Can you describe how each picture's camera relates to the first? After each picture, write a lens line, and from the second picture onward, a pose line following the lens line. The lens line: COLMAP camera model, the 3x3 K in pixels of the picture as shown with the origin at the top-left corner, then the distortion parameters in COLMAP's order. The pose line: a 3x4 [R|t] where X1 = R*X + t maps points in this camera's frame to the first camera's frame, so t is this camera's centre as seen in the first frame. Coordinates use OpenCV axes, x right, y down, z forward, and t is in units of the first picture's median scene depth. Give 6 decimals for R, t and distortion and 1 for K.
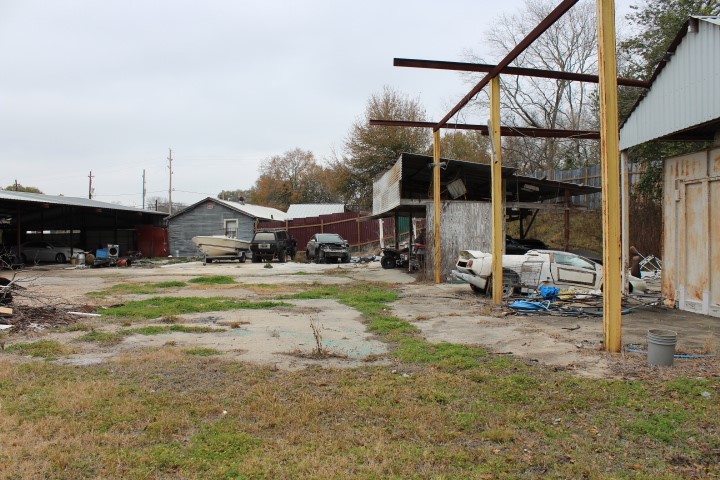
lens RADIAL K [[601.5, 0, 358.0], [0, 601.5, 244.1], [0, 0, 1]] dist [-0.171410, 0.152721]
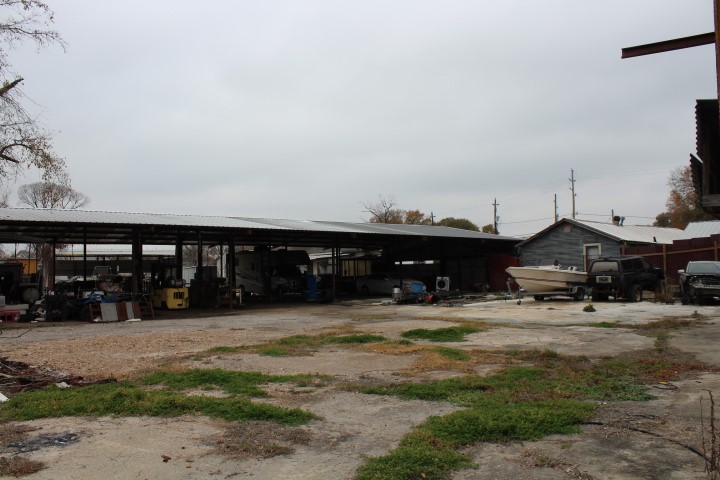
lens RADIAL K [[601.5, 0, 358.0], [0, 601.5, 244.1], [0, 0, 1]] dist [-0.171410, 0.152721]
pose [[0.749866, -0.033260, -0.660753, 0.096486], [0.003352, 0.998914, -0.046479, -0.007745], [0.661581, 0.032638, 0.749163, 0.257227]]
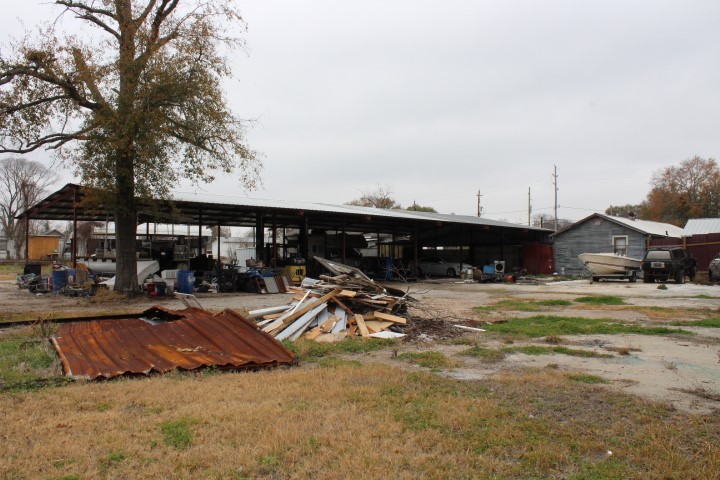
lens RADIAL K [[601.5, 0, 358.0], [0, 601.5, 244.1], [0, 0, 1]] dist [-0.171410, 0.152721]
pose [[0.807931, 0.001276, -0.589276, -0.004048], [-0.018053, 0.999582, -0.022587, -0.000393], [0.589000, 0.028887, 0.807616, 0.013205]]
